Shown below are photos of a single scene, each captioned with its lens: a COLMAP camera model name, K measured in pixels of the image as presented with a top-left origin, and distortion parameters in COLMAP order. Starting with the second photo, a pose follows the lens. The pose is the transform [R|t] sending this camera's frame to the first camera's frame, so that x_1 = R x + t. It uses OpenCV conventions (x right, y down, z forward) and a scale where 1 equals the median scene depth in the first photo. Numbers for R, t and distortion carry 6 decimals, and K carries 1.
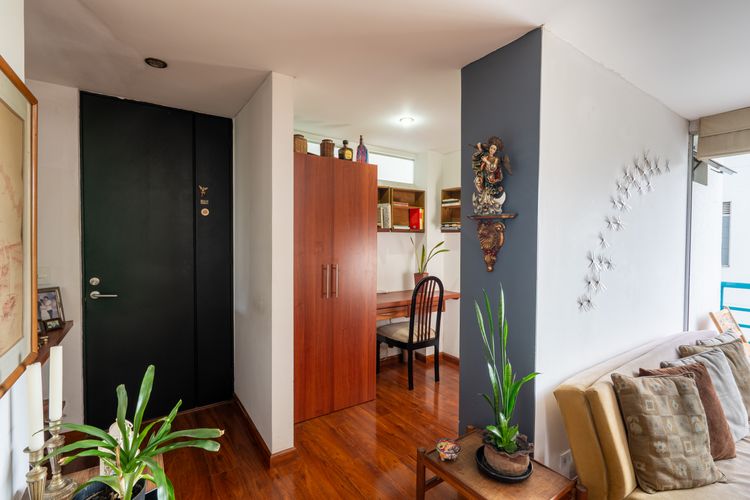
lens RADIAL K [[349.4, 0, 375.0], [0, 349.4, 250.0], [0, 0, 1]] dist [-0.002919, -0.000169]
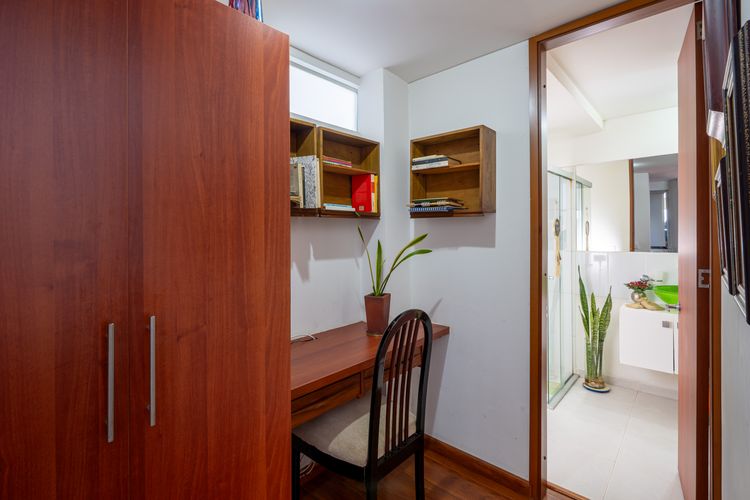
lens RADIAL K [[350.2, 0, 374.3], [0, 350.2, 234.5], [0, 0, 1]] dist [-0.000611, -0.000045]
pose [[0.974151, -0.012415, 0.225555, 0.009603], [0.017275, 0.999659, -0.019589, -0.014697], [-0.225235, 0.022979, 0.974034, 0.491990]]
